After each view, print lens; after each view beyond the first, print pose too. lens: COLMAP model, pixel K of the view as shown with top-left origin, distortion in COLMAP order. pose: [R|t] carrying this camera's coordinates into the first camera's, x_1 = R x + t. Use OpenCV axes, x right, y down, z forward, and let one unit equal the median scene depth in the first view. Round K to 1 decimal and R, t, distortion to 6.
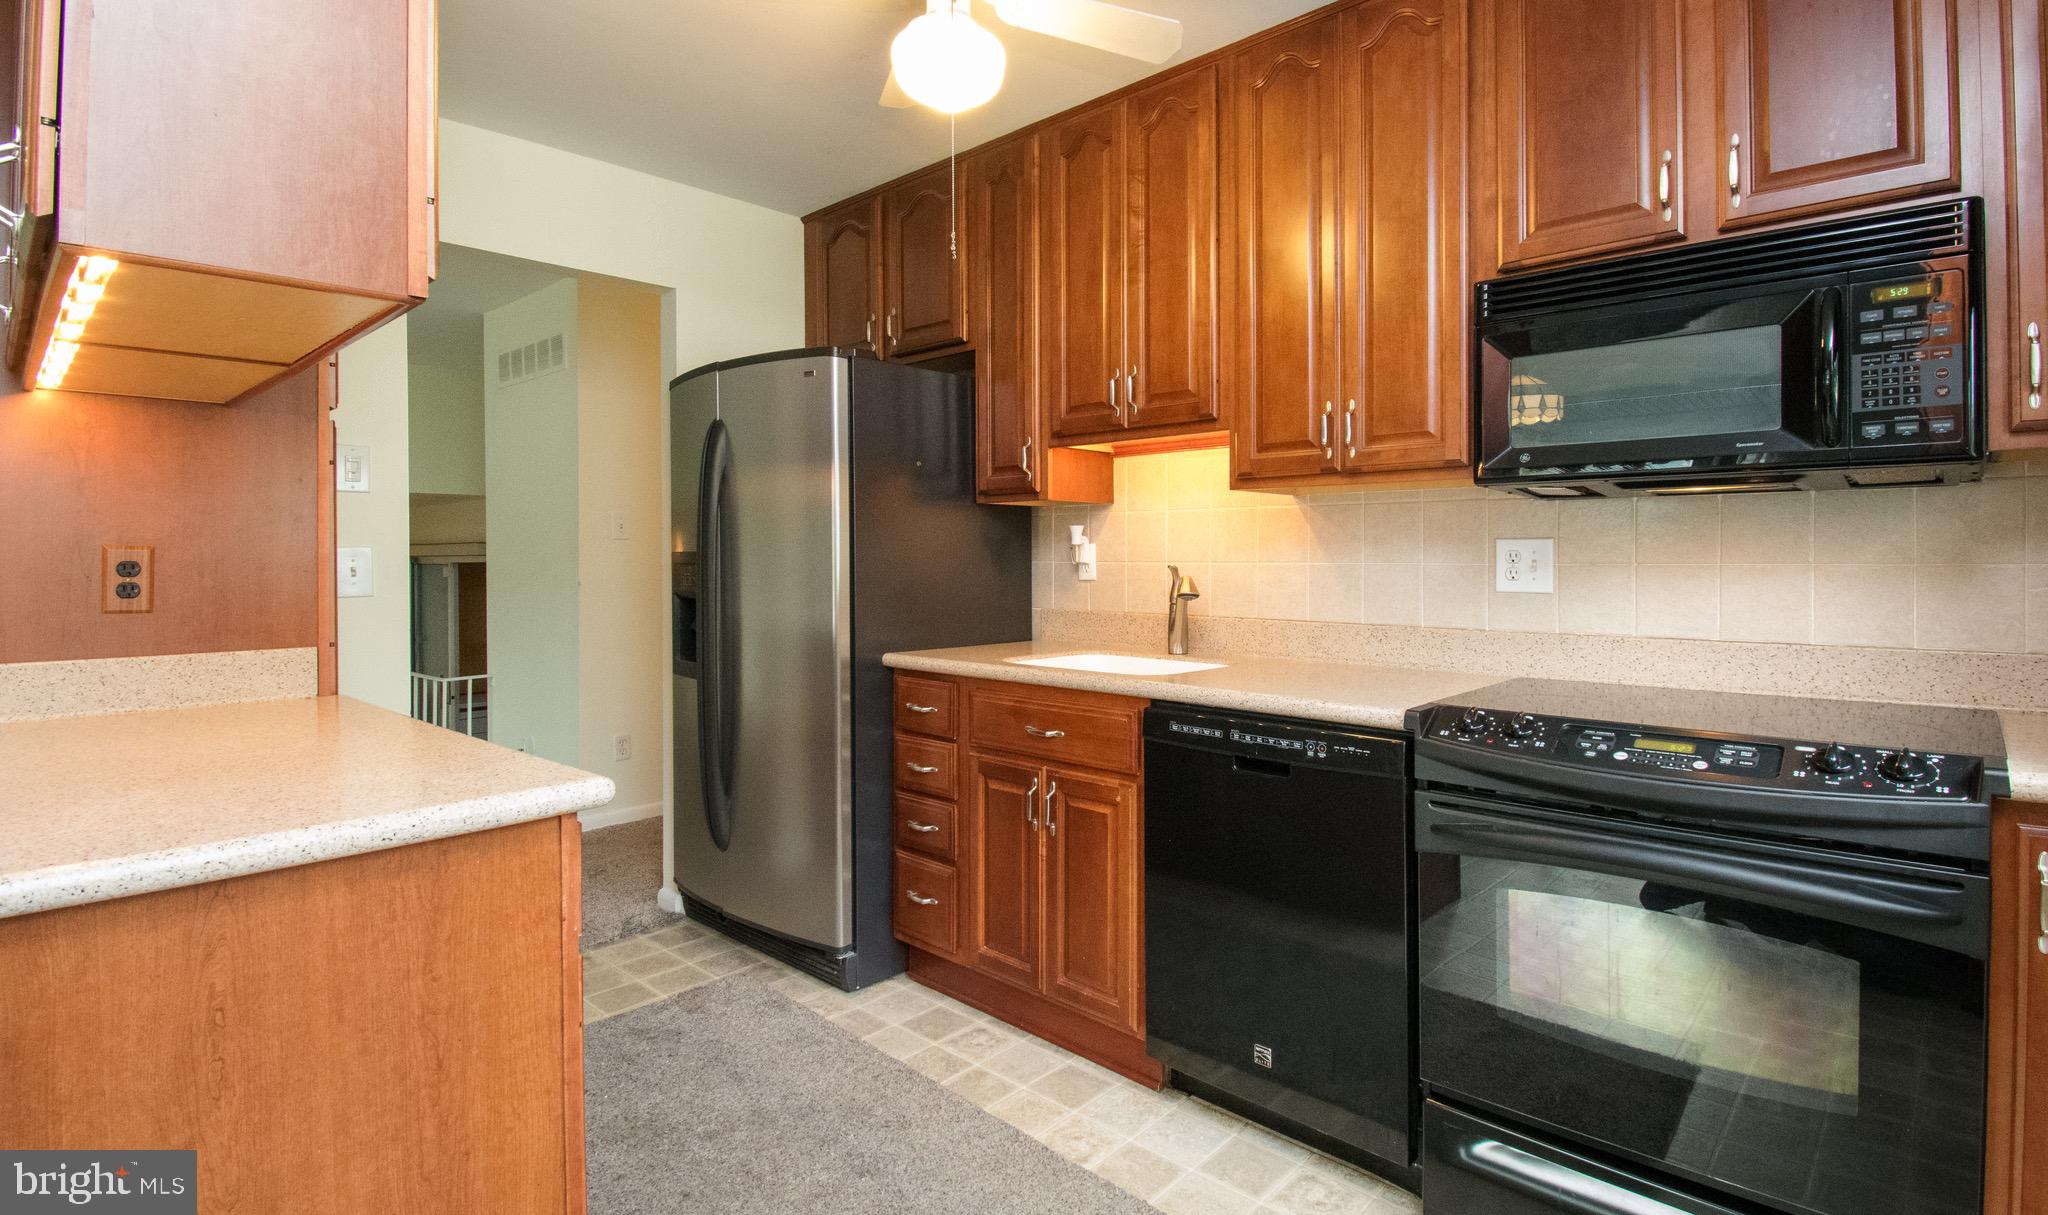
lens RADIAL K [[1007.0, 0, 1061.9], [0, 1007.0, 552.3], [0, 0, 1]] dist [0.000278, 0.000008]
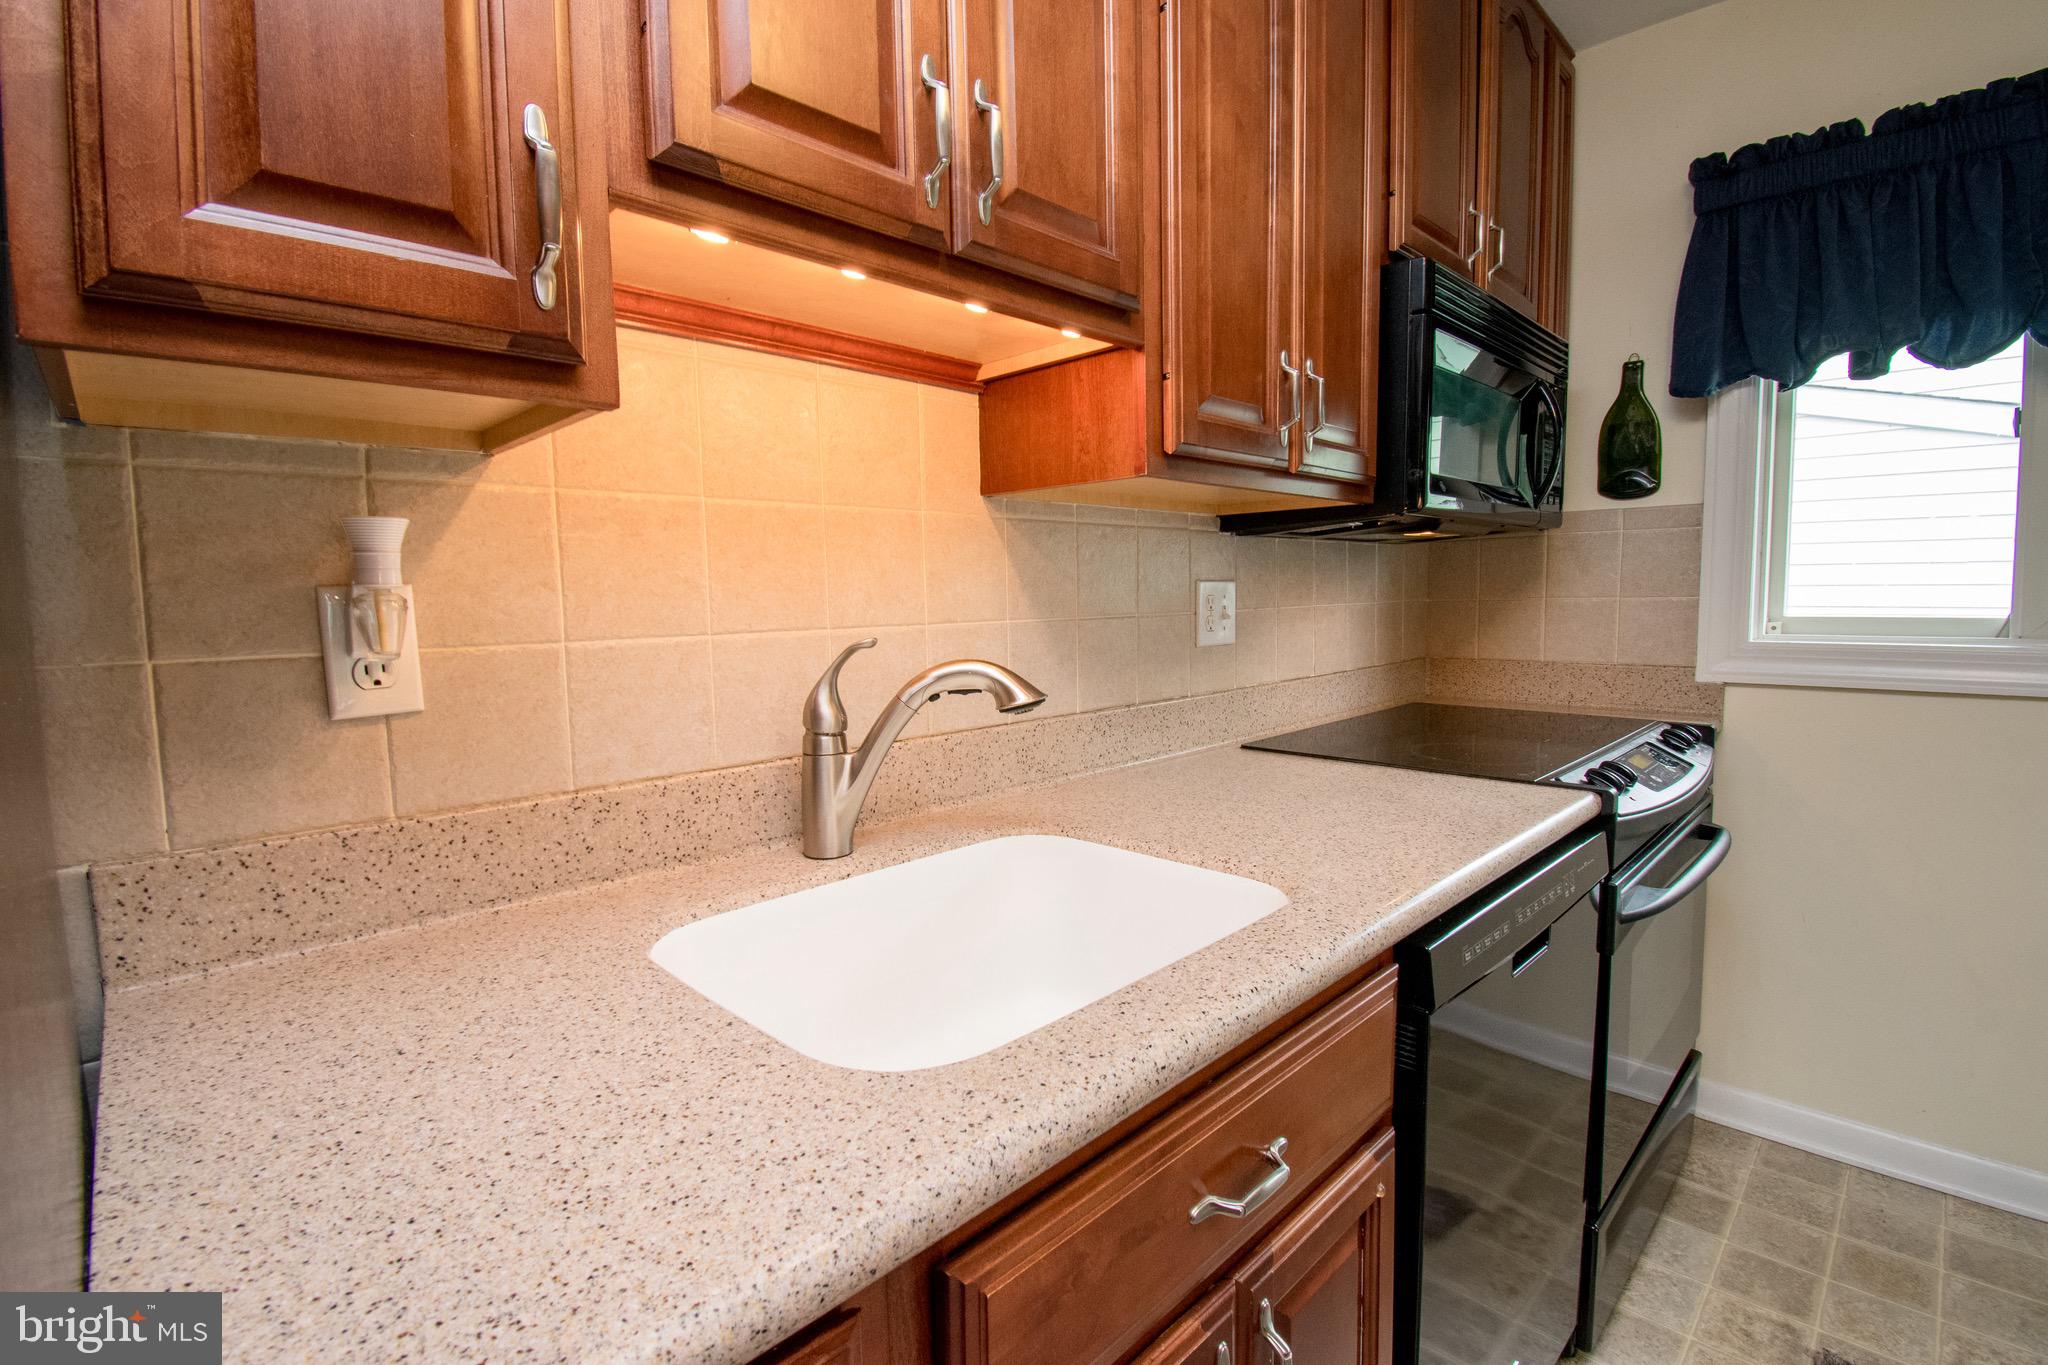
lens RADIAL K [[933.5, 0, 1030.8], [0, 933.5, 675.8], [0, 0, 1]] dist [0.010360, -0.021494]
pose [[0.043631, -0.085692, 0.995366, -0.292458], [0.017807, 0.996223, 0.084985, -0.003290], [-0.998889, 0.014016, 0.044992, 1.013111]]
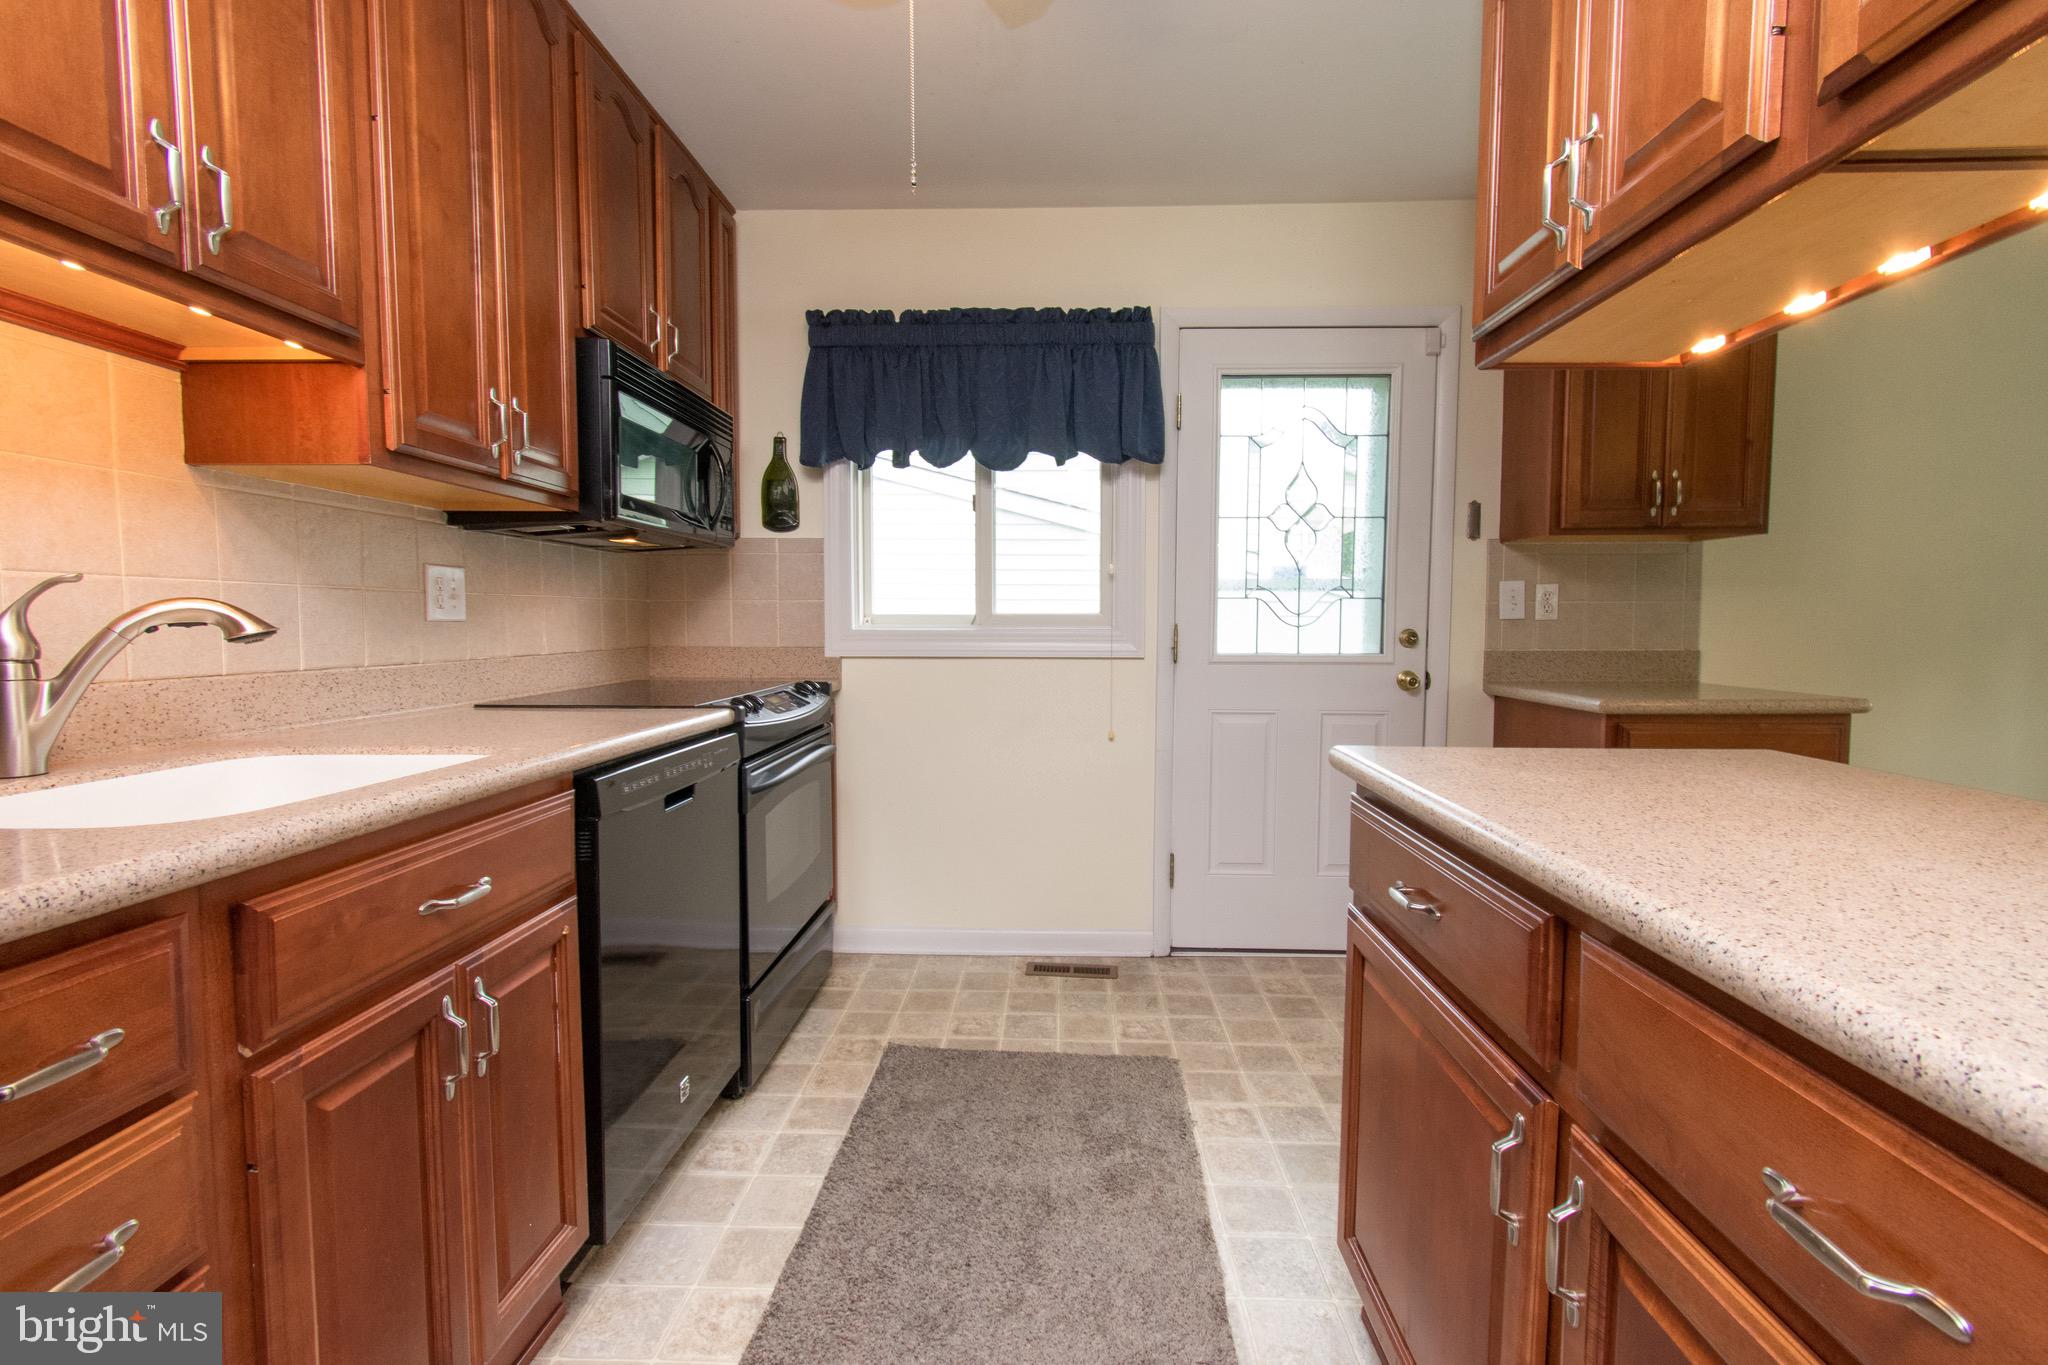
lens RADIAL K [[912.4, 0, 1034.9], [0, 912.4, 680.0], [0, 0, 1]] dist [0.001611, -0.000621]
pose [[-0.649669, -0.048873, 0.758645, -0.537110], [-0.003181, 0.998097, 0.061576, 0.036807], [-0.760211, 0.037591, -0.648588, 1.035212]]
